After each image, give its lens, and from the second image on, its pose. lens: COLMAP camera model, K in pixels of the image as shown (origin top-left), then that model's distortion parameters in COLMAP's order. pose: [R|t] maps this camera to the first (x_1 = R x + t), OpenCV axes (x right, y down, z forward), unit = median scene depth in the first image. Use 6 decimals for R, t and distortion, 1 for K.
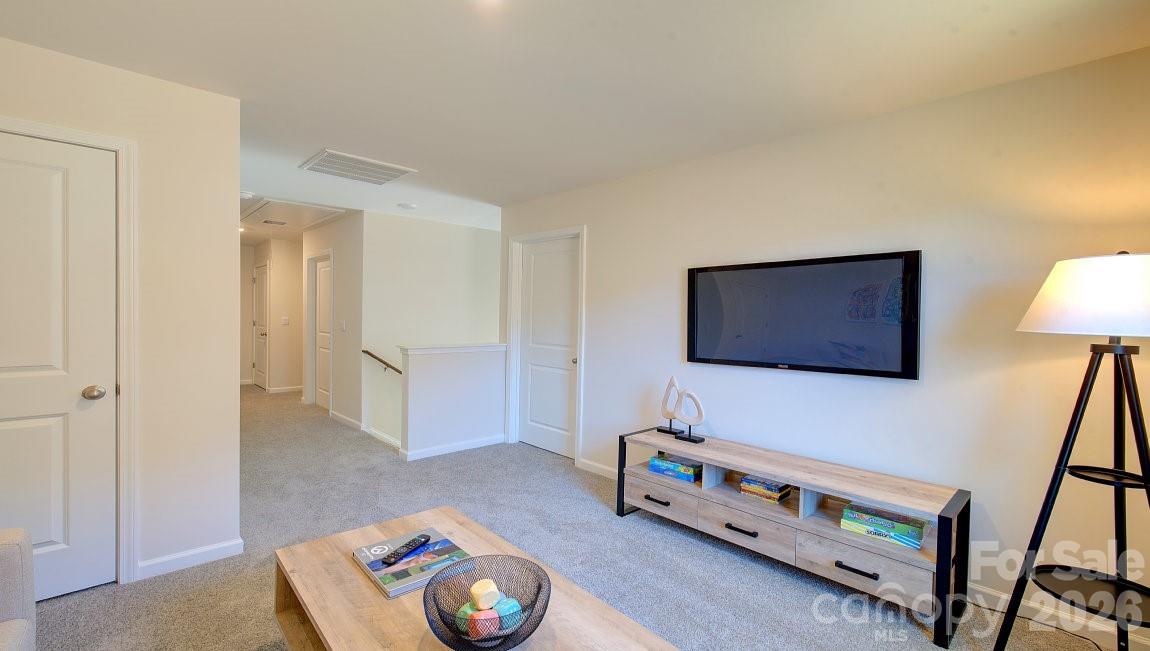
lens RADIAL K [[495.3, 0, 582.9], [0, 495.3, 324.4], [0, 0, 1]] dist [-0.006920, 0.001383]
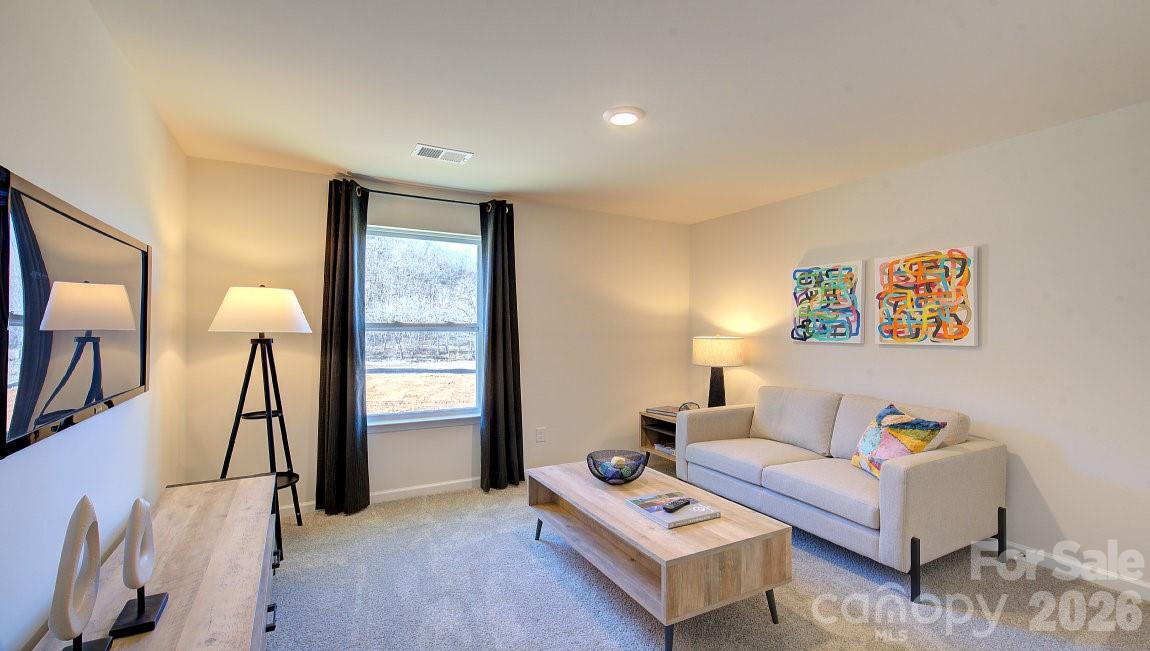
lens RADIAL K [[498.5, 0, 566.8], [0, 498.5, 323.6], [0, 0, 1]] dist [-0.022689, -0.000102]
pose [[-0.961585, -0.014359, 0.274132, -0.297607], [-0.011468, 0.999861, 0.012143, -0.029931], [-0.274268, 0.008532, -0.961616, 1.631352]]
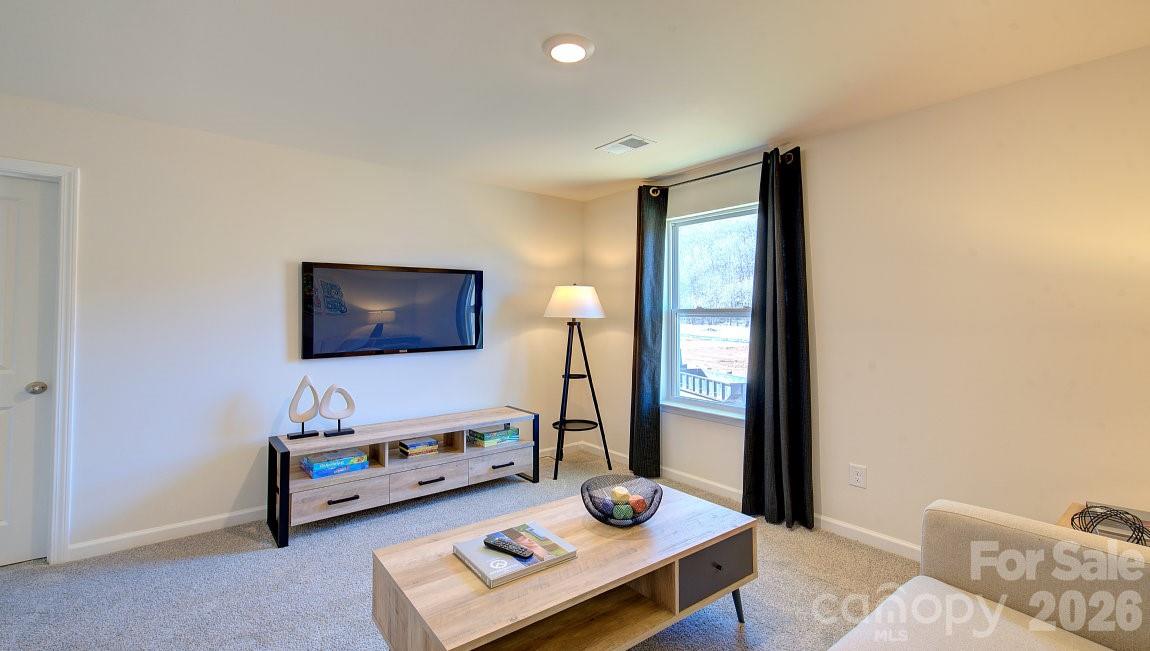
lens RADIAL K [[495.3, 0, 579.7], [0, 495.3, 315.4], [0, 0, 1]] dist [-0.006920, 0.001383]
pose [[0.085988, -0.020971, 0.996075, -0.926038], [0.017116, 0.999662, 0.019569, -0.025060], [-0.996149, 0.015366, 0.086317, 0.525720]]
